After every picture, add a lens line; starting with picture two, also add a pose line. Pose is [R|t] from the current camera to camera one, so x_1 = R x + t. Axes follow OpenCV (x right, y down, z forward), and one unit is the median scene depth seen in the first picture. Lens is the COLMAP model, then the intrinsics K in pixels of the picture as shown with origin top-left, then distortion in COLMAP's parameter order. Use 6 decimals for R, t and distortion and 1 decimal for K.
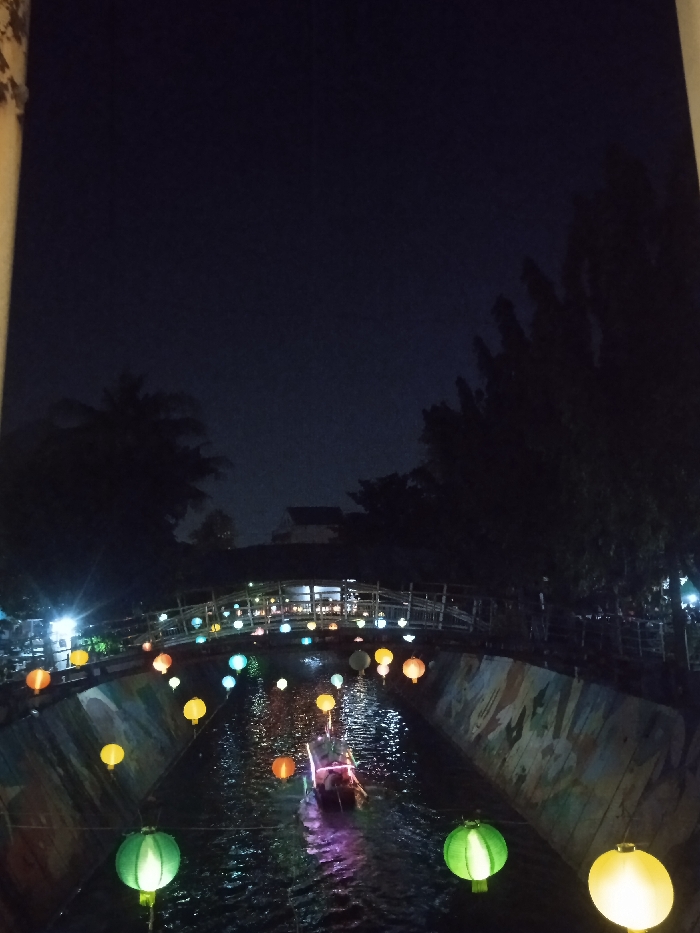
lens RADIAL K [[764.3, 0, 344.2], [0, 764.3, 463.6], [0, 0, 1]] dist [0.053238, -0.088990]
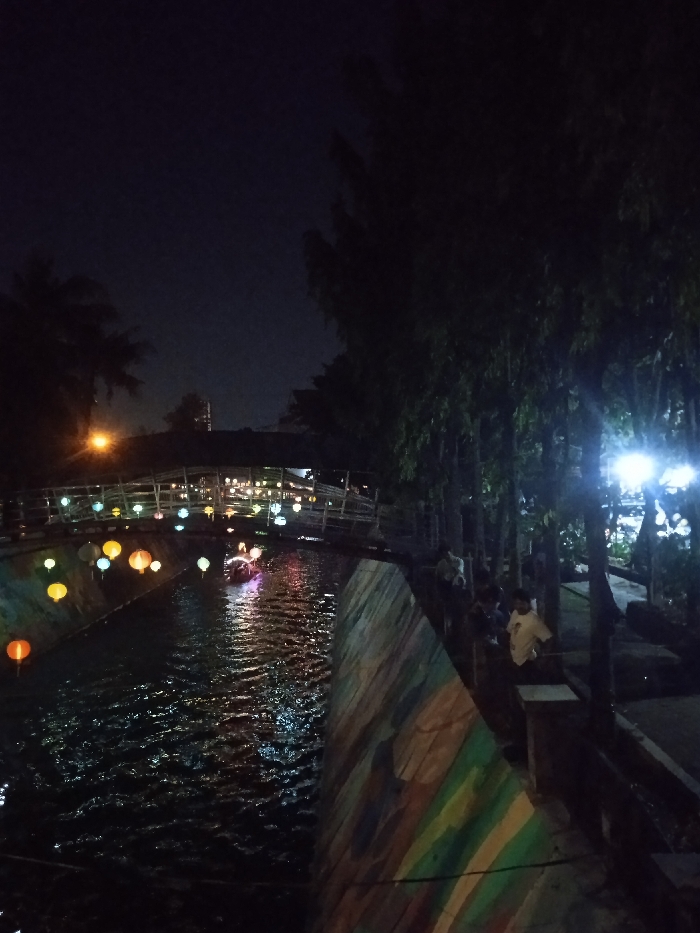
lens RADIAL K [[759.6, 0, 339.3], [0, 759.6, 464.3], [0, 0, 1]] dist [0.059656, -0.079995]
pose [[0.998904, 0.004155, -0.046629, 0.225731], [0.003149, 0.987835, 0.155473, -0.010540], [0.046707, -0.155450, 0.986739, 0.011069]]
